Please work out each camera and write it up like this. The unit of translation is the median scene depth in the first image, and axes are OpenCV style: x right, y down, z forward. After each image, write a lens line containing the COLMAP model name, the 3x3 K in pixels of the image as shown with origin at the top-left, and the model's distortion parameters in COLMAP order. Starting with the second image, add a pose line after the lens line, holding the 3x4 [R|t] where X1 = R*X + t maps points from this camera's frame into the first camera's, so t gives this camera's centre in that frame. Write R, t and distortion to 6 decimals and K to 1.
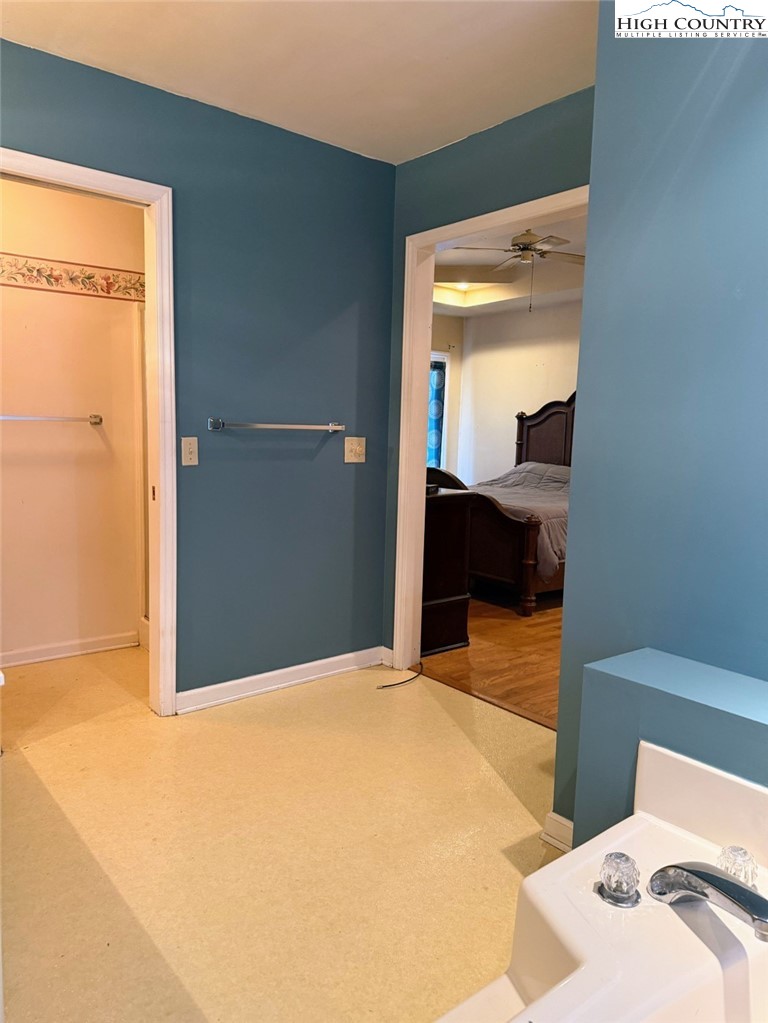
lens RADIAL K [[724.9, 0, 378.3], [0, 724.9, 514.9], [0, 0, 1]] dist [-0.019879, -0.012979]
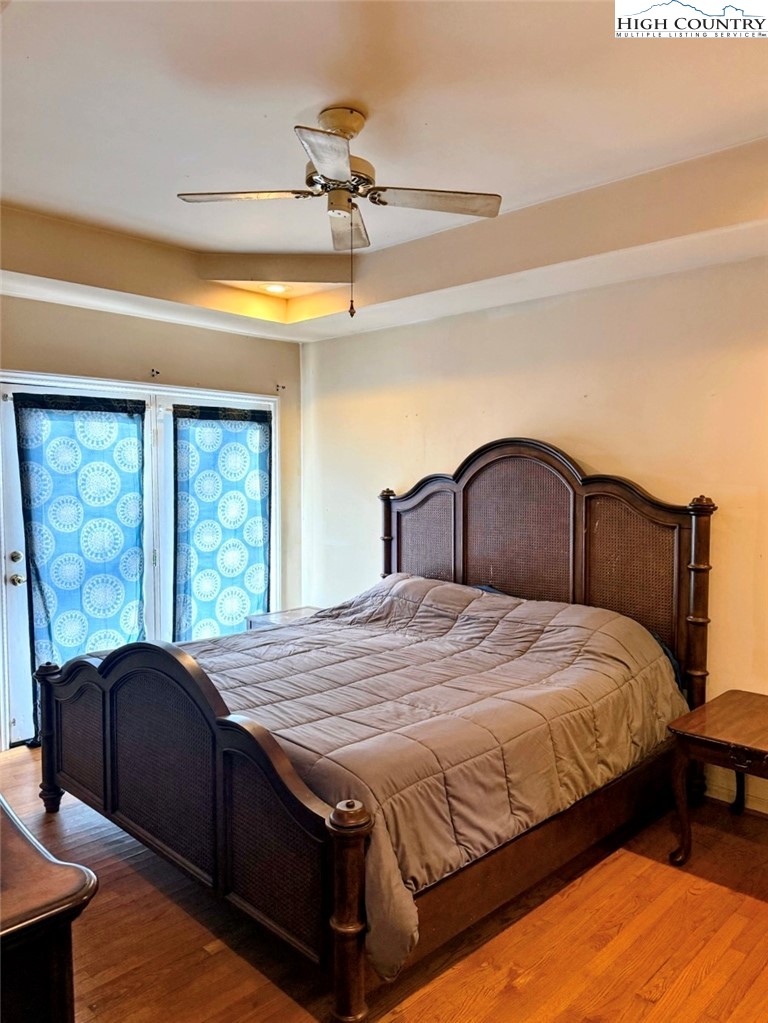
lens RADIAL K [[724.9, 0, 383.6], [0, 724.9, 507.0], [0, 0, 1]] dist [-0.019879, -0.012979]
pose [[0.993052, -0.028458, 0.114183, 0.127322], [0.035398, 0.997617, -0.059222, -0.093865], [-0.112225, 0.062852, 0.991693, 0.395139]]
